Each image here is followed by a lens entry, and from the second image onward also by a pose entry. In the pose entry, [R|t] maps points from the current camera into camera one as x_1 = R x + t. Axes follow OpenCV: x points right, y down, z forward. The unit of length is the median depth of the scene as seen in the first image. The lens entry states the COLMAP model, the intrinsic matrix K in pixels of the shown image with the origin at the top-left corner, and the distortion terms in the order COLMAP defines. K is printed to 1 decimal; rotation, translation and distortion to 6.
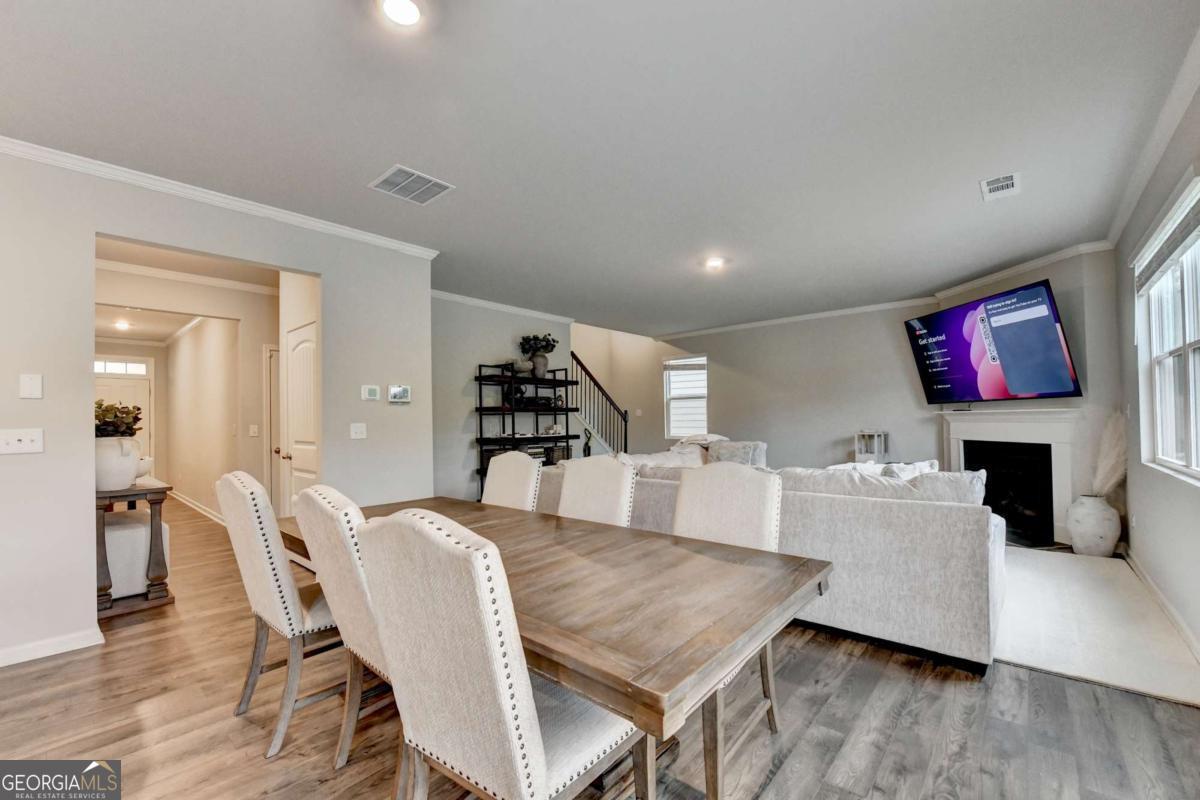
lens RADIAL K [[498.2, 0, 598.2], [0, 498.2, 416.9], [0, 0, 1]] dist [-0.015043, -0.000037]
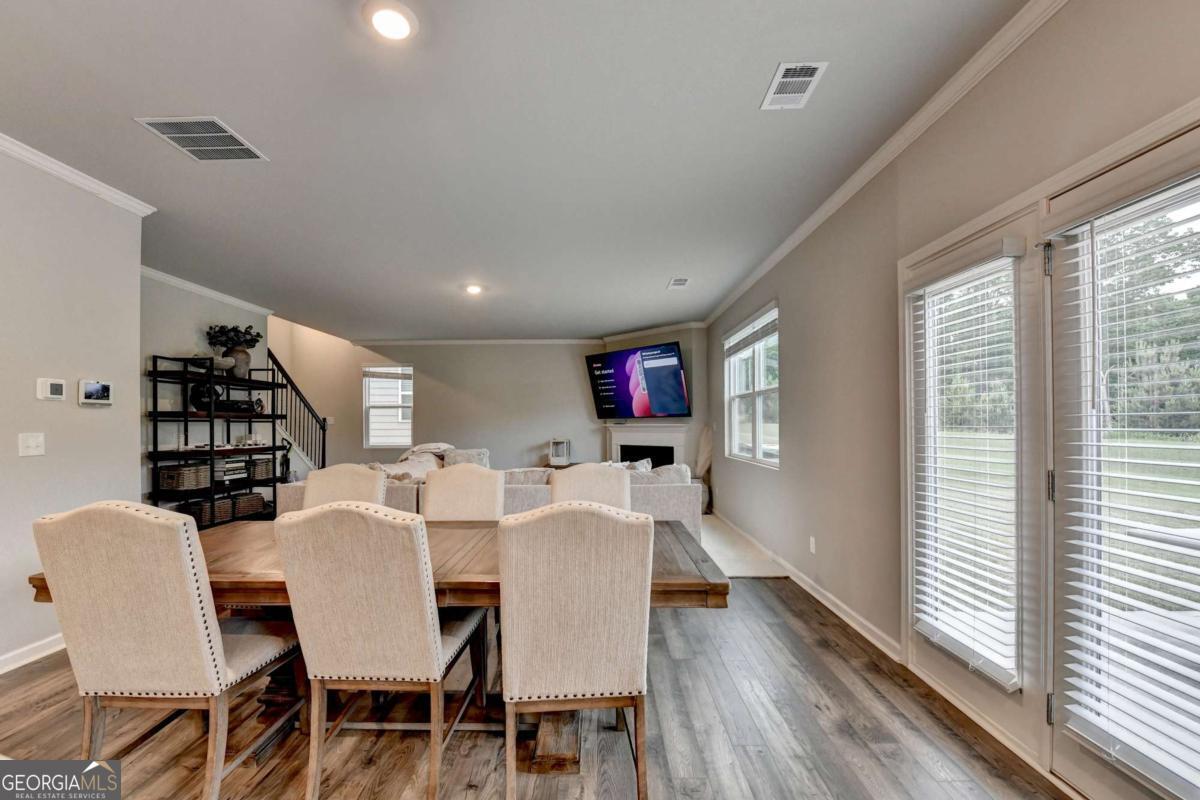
lens RADIAL K [[491.2, 0, 596.1], [0, 491.2, 424.0], [0, 0, 1]] dist [-0.000003, -0.000108]
pose [[0.757431, 0.012580, 0.652794, -0.205312], [-0.011398, 0.999917, -0.006045, -0.003183], [-0.652815, -0.002862, 0.757512, -0.011509]]
